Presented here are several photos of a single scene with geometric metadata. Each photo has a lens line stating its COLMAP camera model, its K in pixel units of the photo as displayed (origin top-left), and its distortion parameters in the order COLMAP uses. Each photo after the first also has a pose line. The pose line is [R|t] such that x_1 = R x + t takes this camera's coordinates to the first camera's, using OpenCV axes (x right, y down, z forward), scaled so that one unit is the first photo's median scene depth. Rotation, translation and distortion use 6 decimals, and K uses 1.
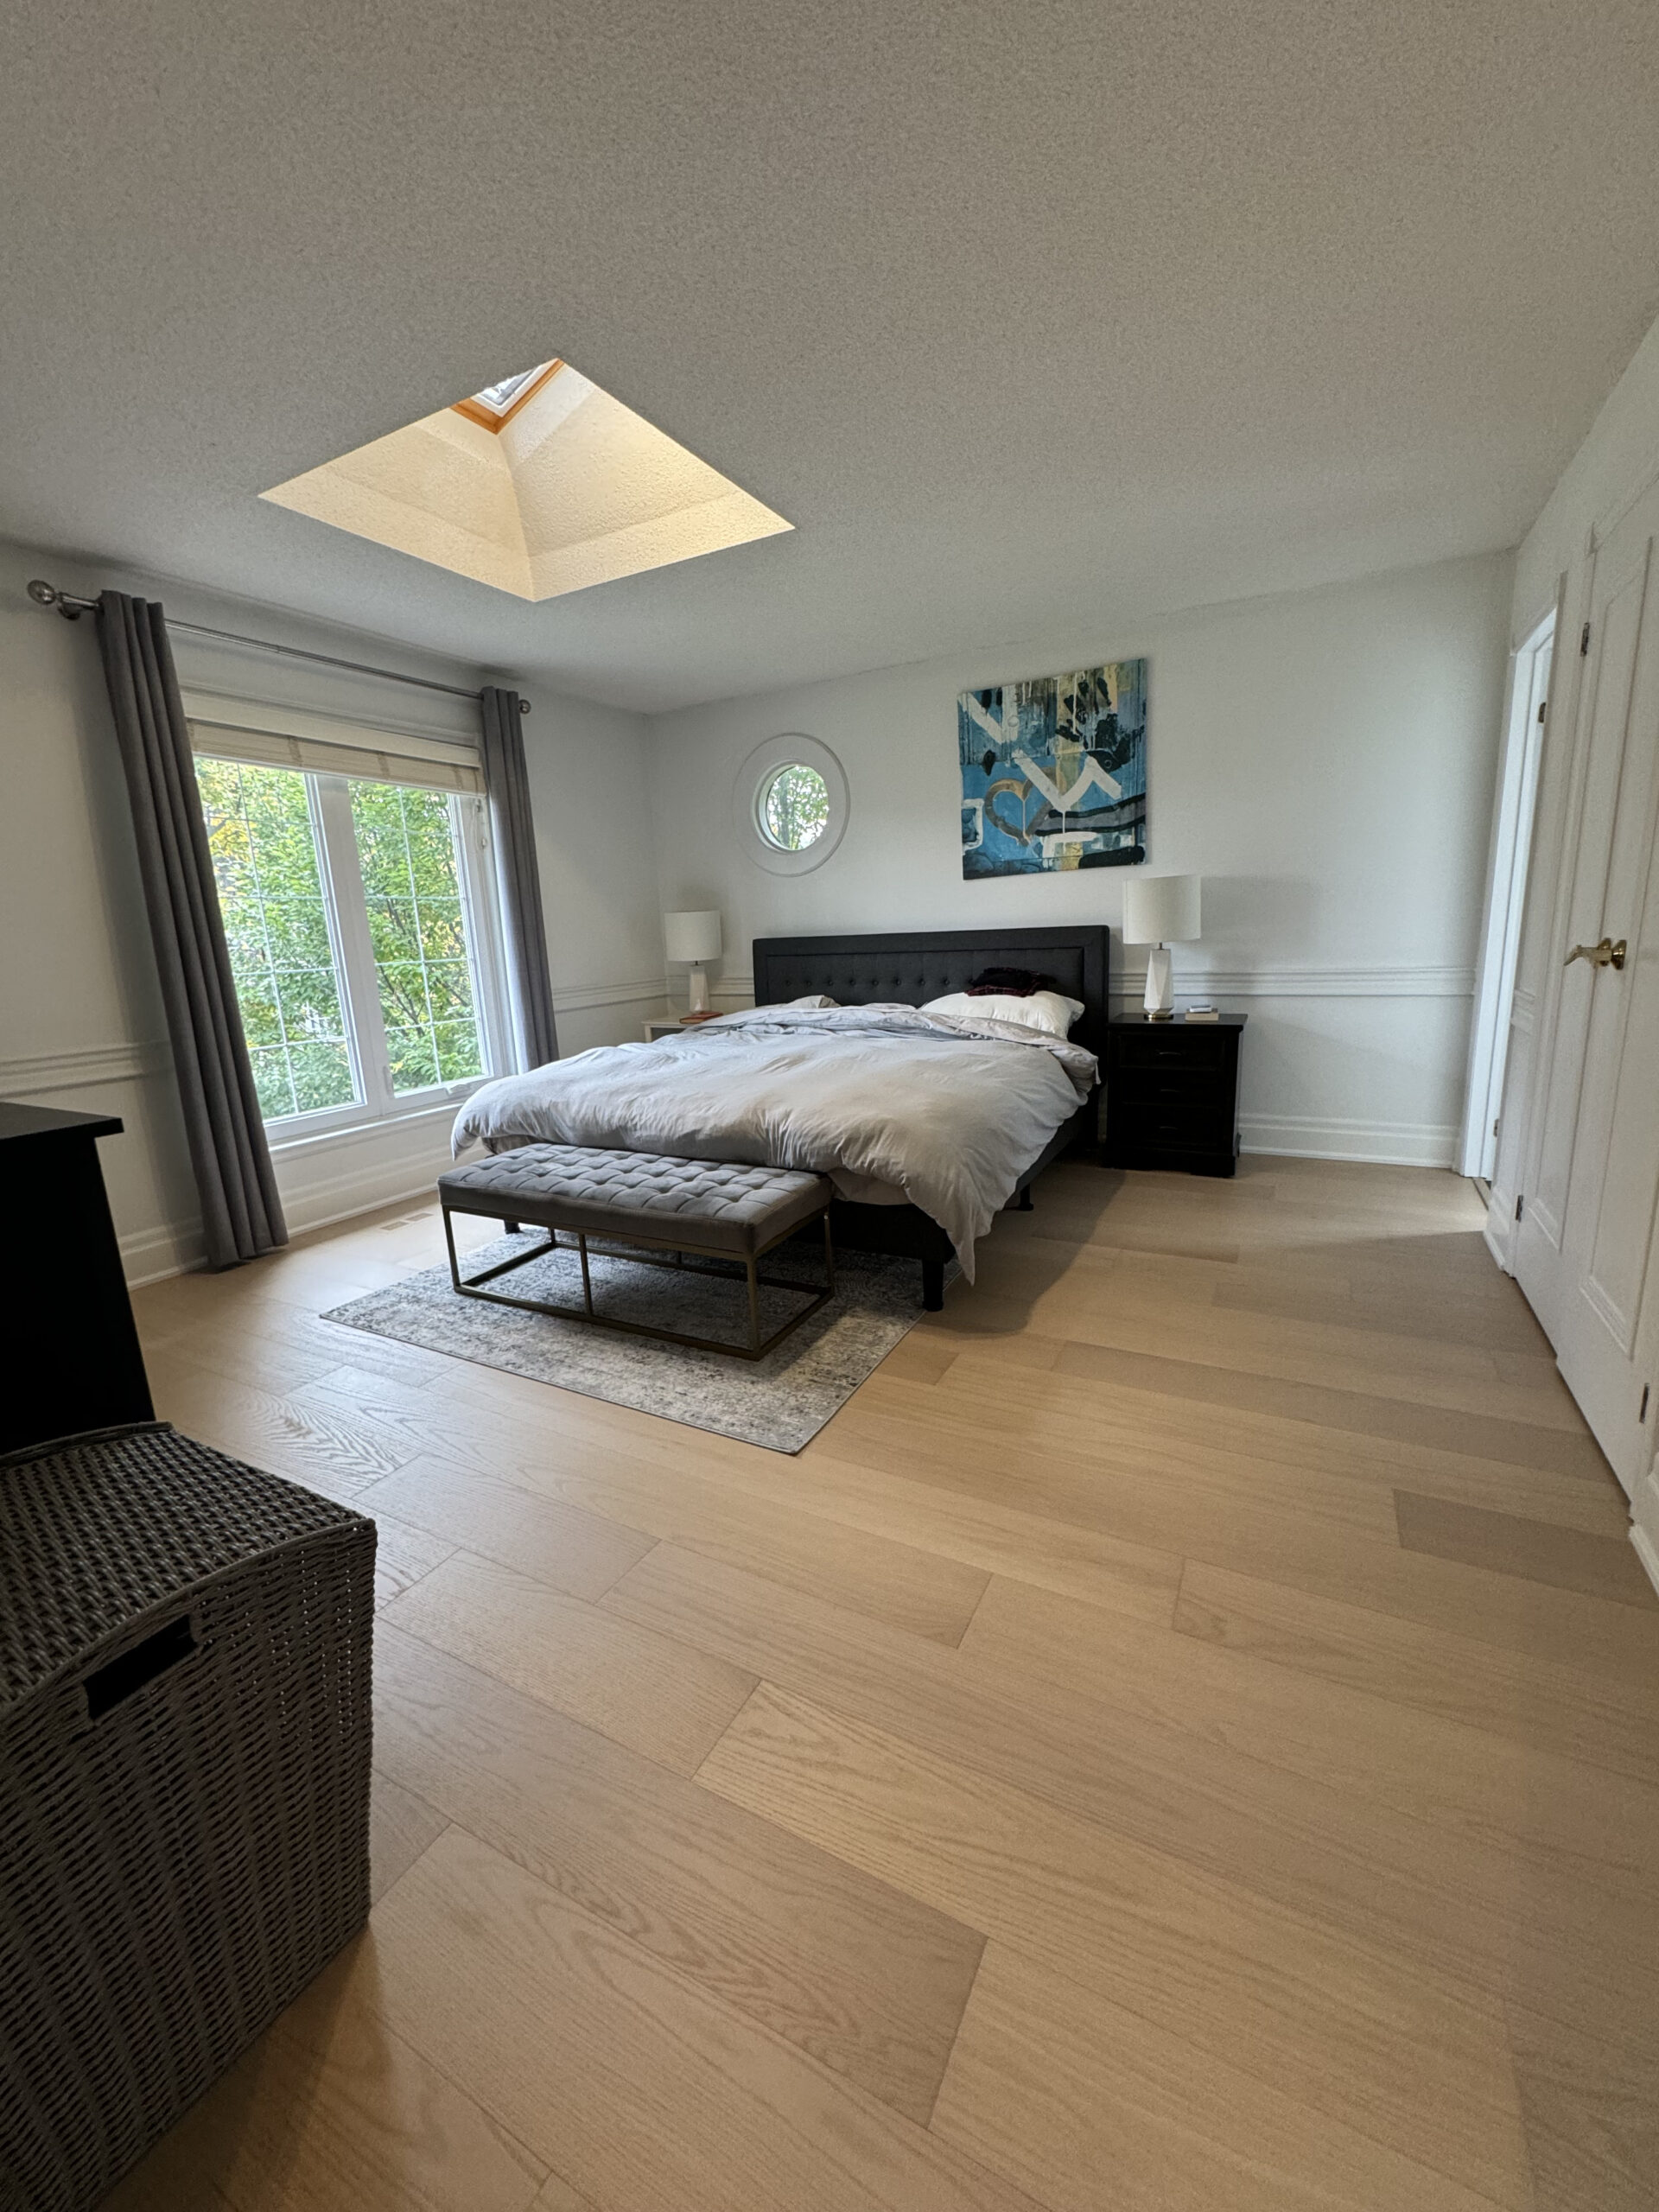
lens RADIAL K [[879.7, 0, 826.8], [0, 879.7, 1103.1], [0, 0, 1]] dist [-0.002307, 0.000347]
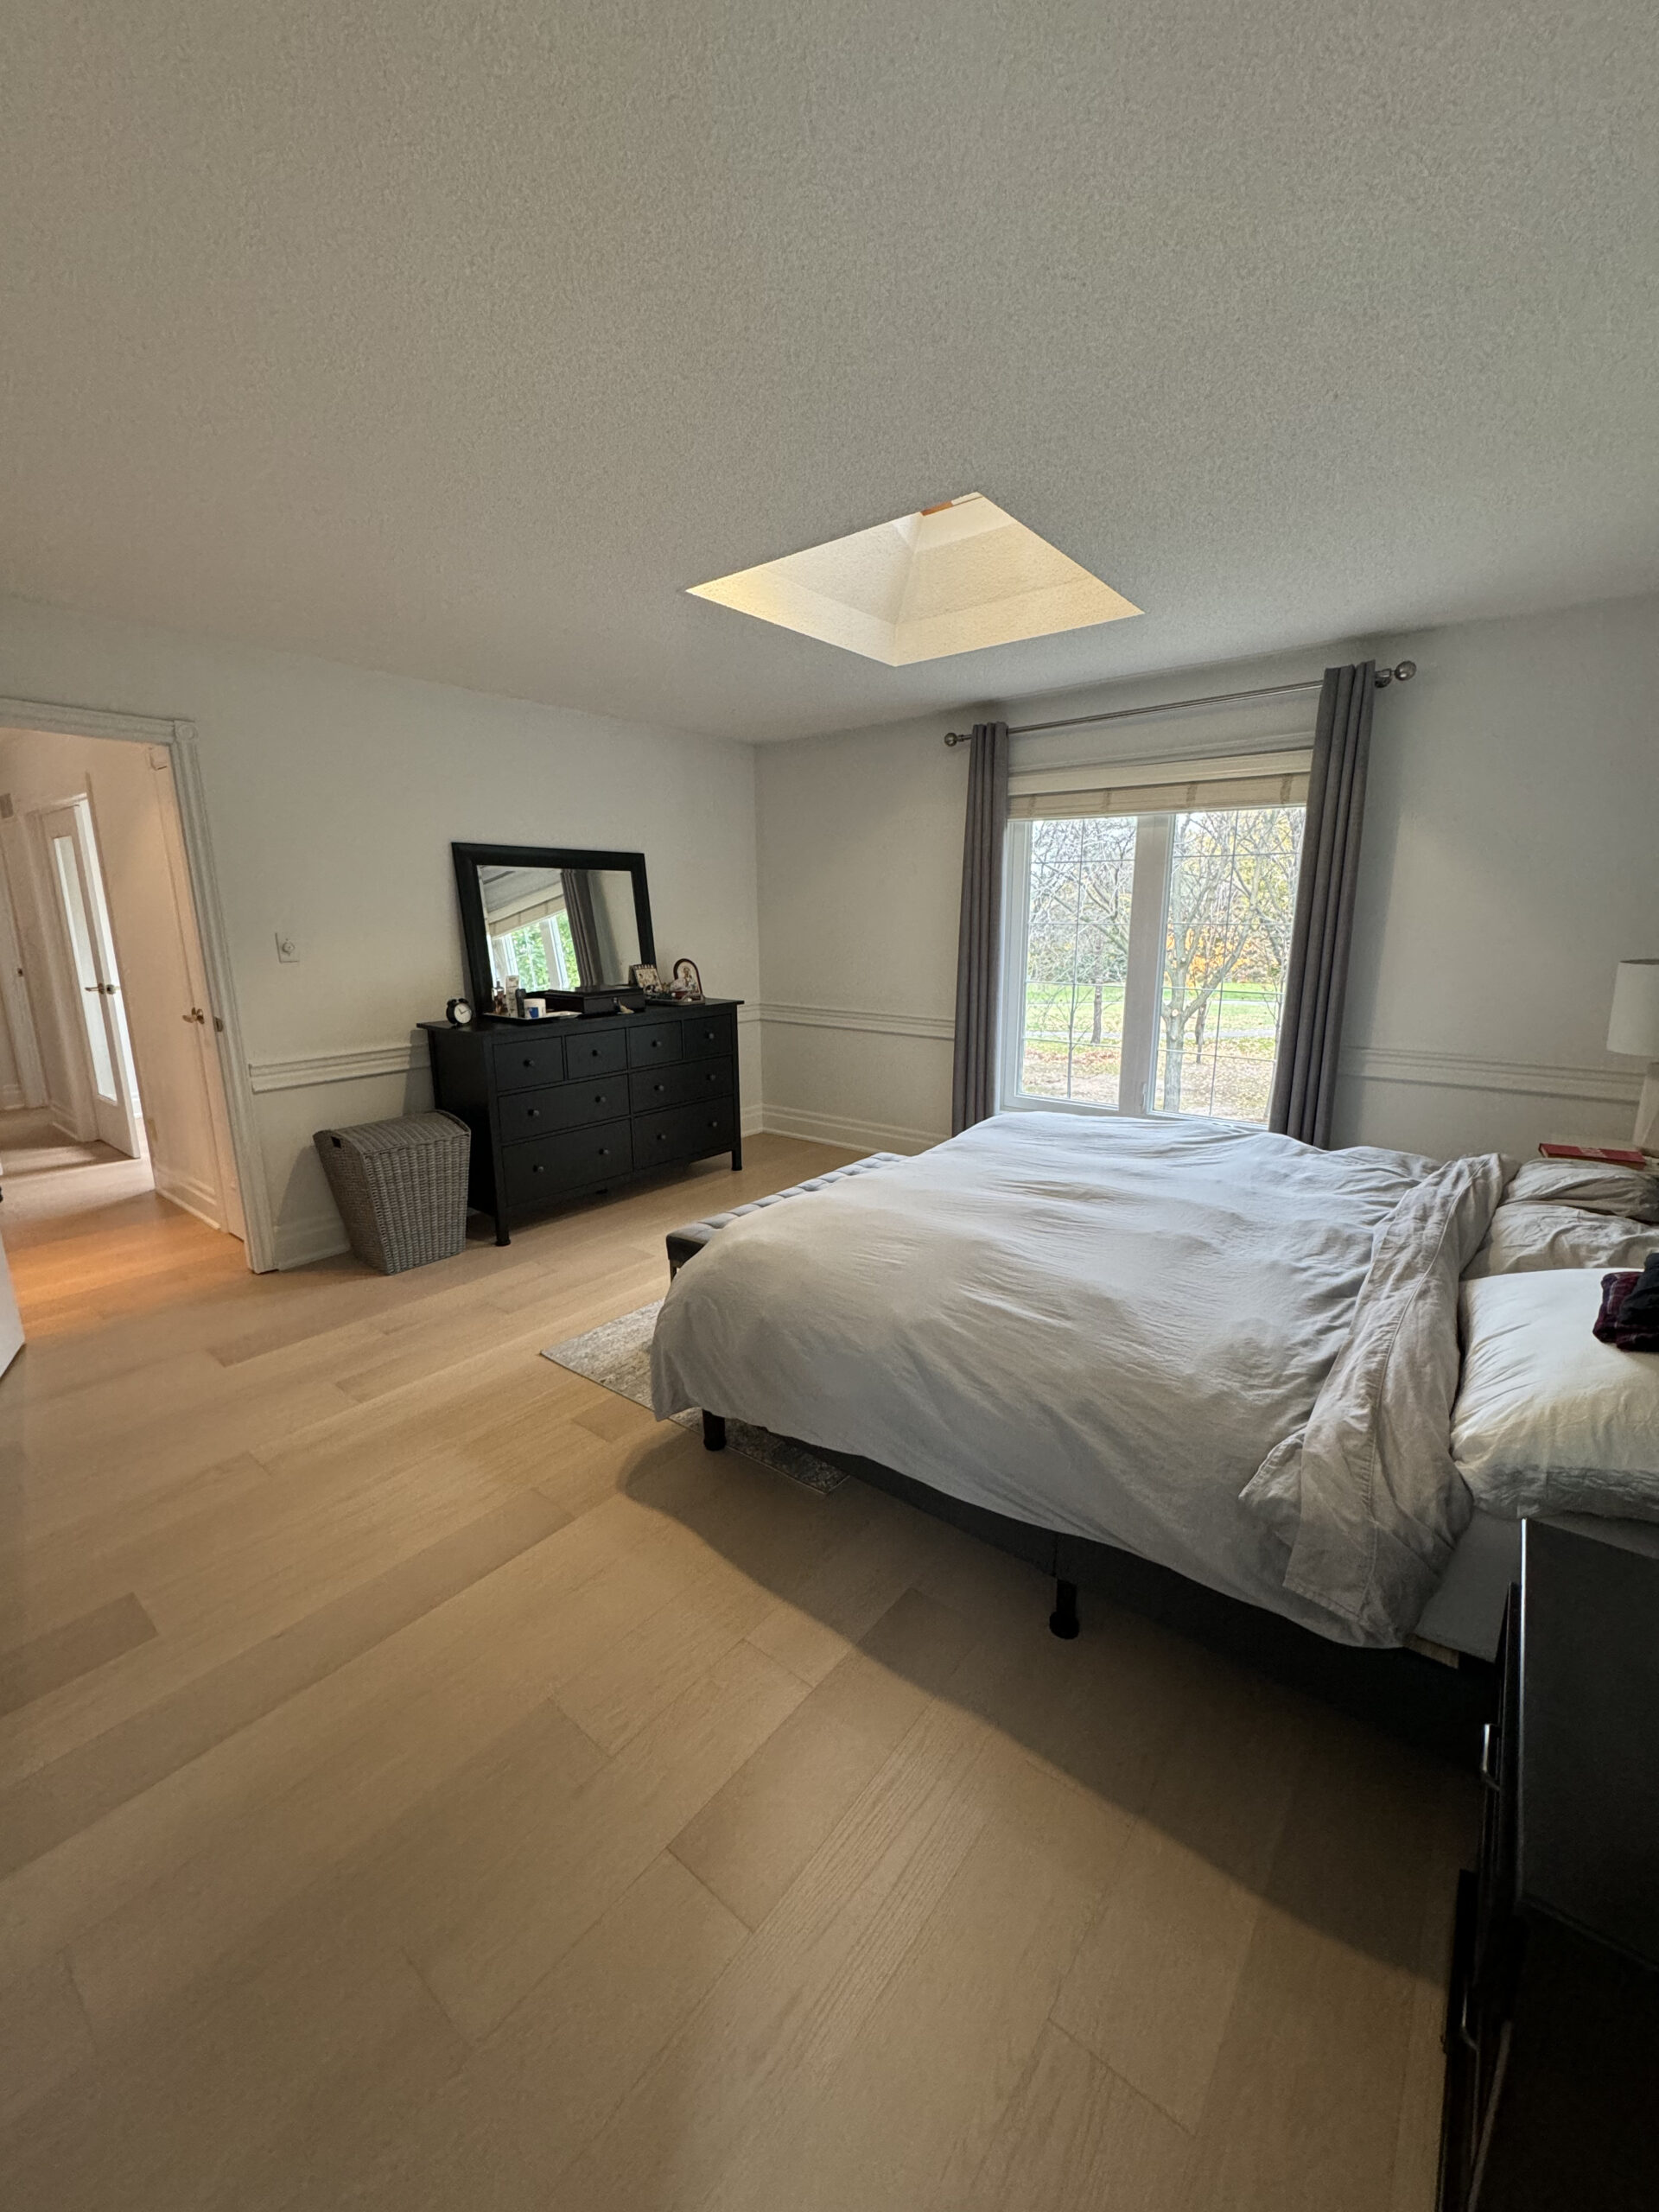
lens RADIAL K [[879.7, 0, 829.6], [0, 879.7, 1101.9], [0, 0, 1]] dist [-0.002307, 0.000347]
pose [[-0.173942, 0.255653, -0.950992, 0.735808], [-0.186910, 0.939588, 0.286774, -0.321436], [0.966855, 0.227632, -0.115650, 0.962071]]
